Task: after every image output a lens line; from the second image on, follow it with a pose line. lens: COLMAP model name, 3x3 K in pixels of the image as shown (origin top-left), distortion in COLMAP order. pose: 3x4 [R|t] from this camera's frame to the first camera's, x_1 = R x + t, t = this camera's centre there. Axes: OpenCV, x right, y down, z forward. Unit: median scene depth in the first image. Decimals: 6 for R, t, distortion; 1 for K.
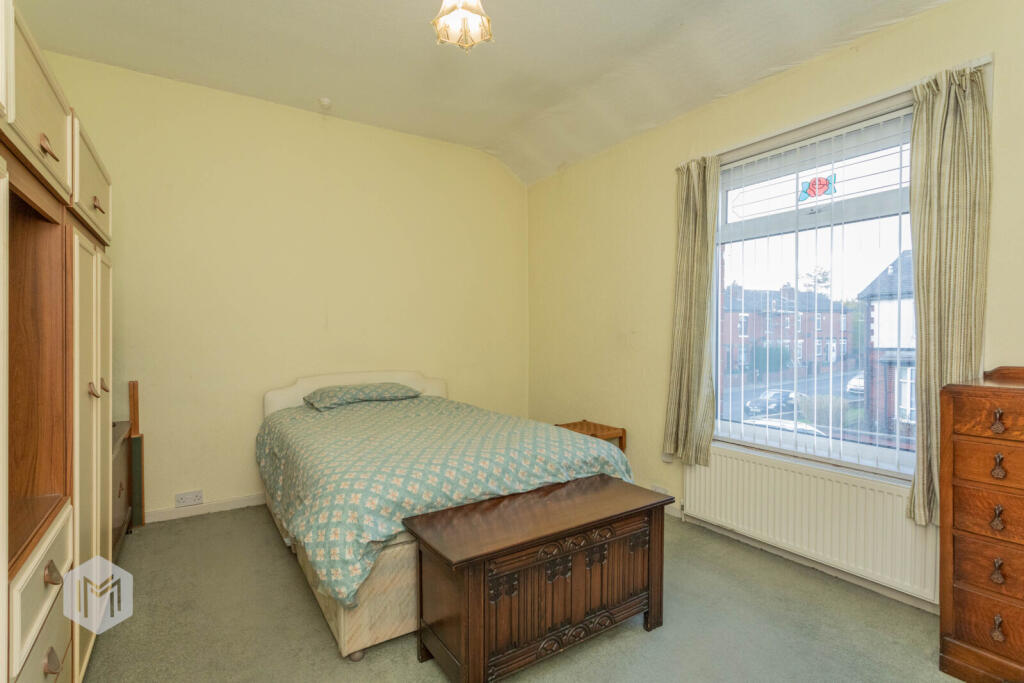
lens RADIAL K [[489.3, 0, 512.1], [0, 489.3, 337.7], [0, 0, 1]] dist [0.001974, 0.000245]
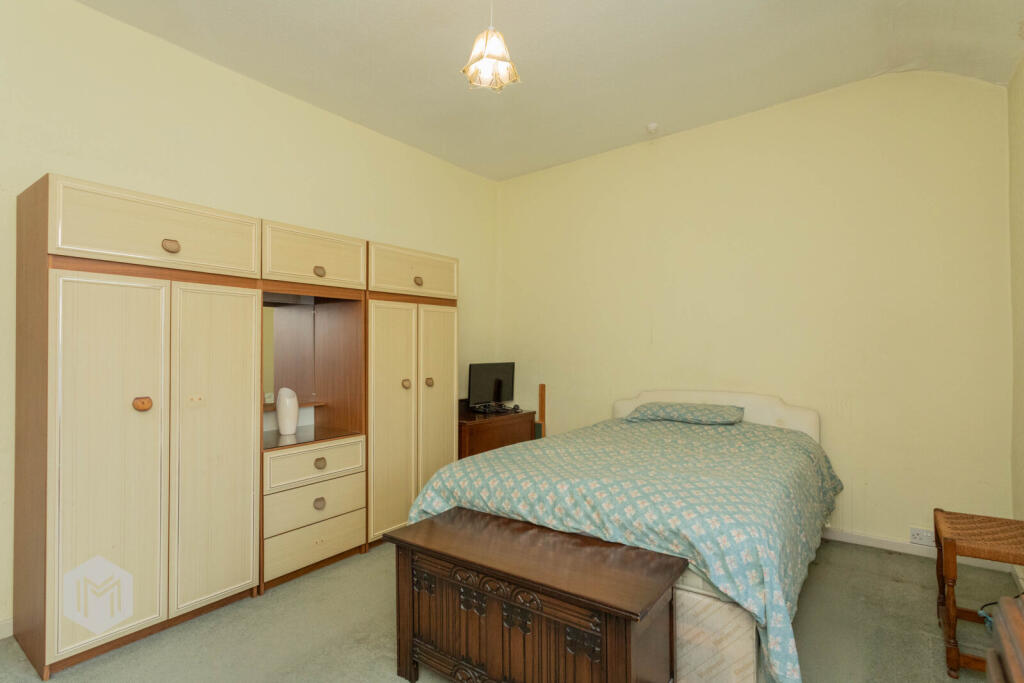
lens RADIAL K [[501.8, 0, 511.6], [0, 501.8, 345.7], [0, 0, 1]] dist [-0.000763, 0.000228]
pose [[0.345160, -0.009734, -0.938493, 0.897344], [-0.000575, 0.999944, -0.010583, -0.011206], [0.938544, 0.004192, 0.345135, 0.634940]]
